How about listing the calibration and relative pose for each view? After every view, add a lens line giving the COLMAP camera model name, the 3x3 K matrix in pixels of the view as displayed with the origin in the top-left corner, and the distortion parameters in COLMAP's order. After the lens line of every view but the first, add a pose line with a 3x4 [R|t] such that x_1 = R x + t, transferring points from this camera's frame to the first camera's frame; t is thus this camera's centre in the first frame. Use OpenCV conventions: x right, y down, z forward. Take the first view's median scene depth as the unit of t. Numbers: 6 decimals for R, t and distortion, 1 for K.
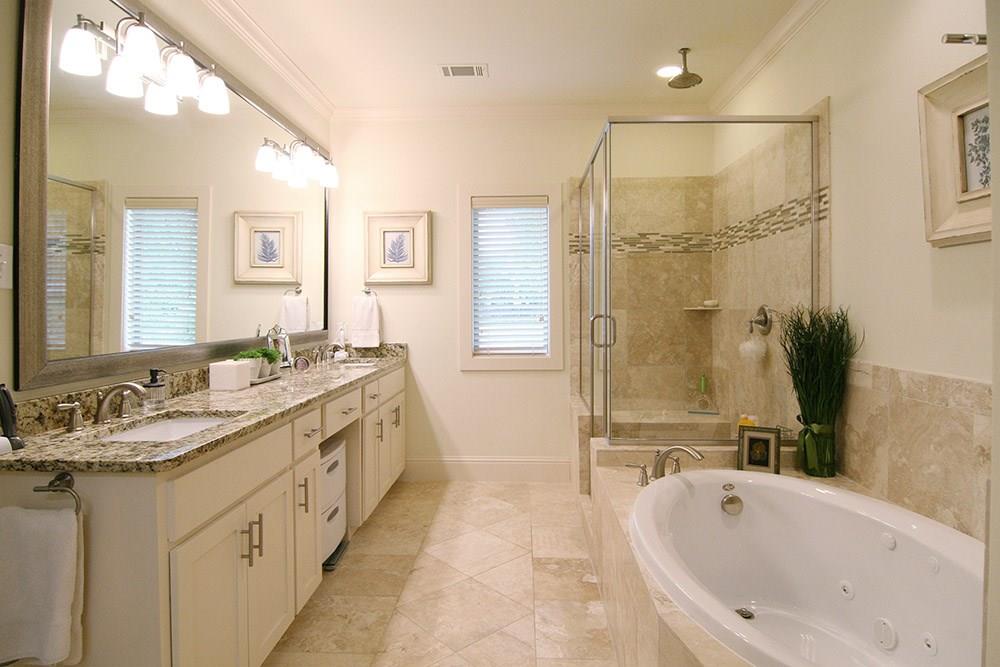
lens RADIAL K [[567.1, 0, 503.3], [0, 567.1, 306.3], [0, 0, 1]] dist [-0.014125, -0.003863]
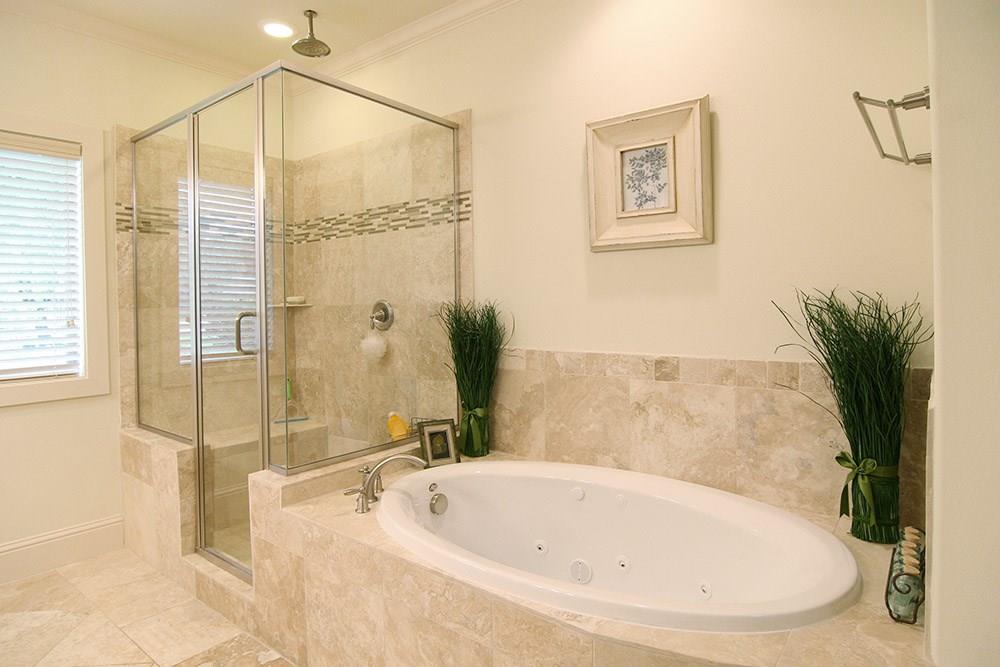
lens RADIAL K [[567.1, 0, 503.3], [0, 567.1, 306.3], [0, 0, 1]] dist [-0.014125, -0.003863]
pose [[0.587698, -0.009823, 0.809021, -0.290548], [0.010445, 0.999935, 0.004553, 0.007641], [-0.809013, 0.005775, 0.587762, 0.312768]]
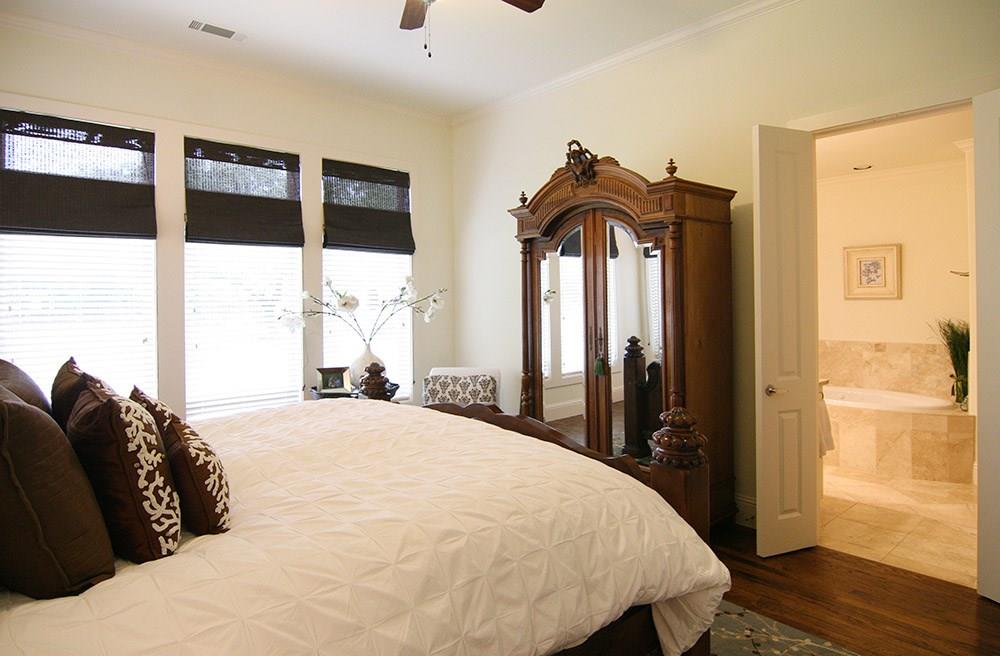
lens RADIAL K [[595.0, 0, 498.3], [0, 595.0, 302.5], [0, 0, 1]] dist [-0.008102, -0.000833]
pose [[0.733926, 0.000313, 0.679229, -2.166727], [0.003526, 0.999985, -0.004271, -0.062521], [-0.679220, 0.005530, 0.733914, -0.078380]]
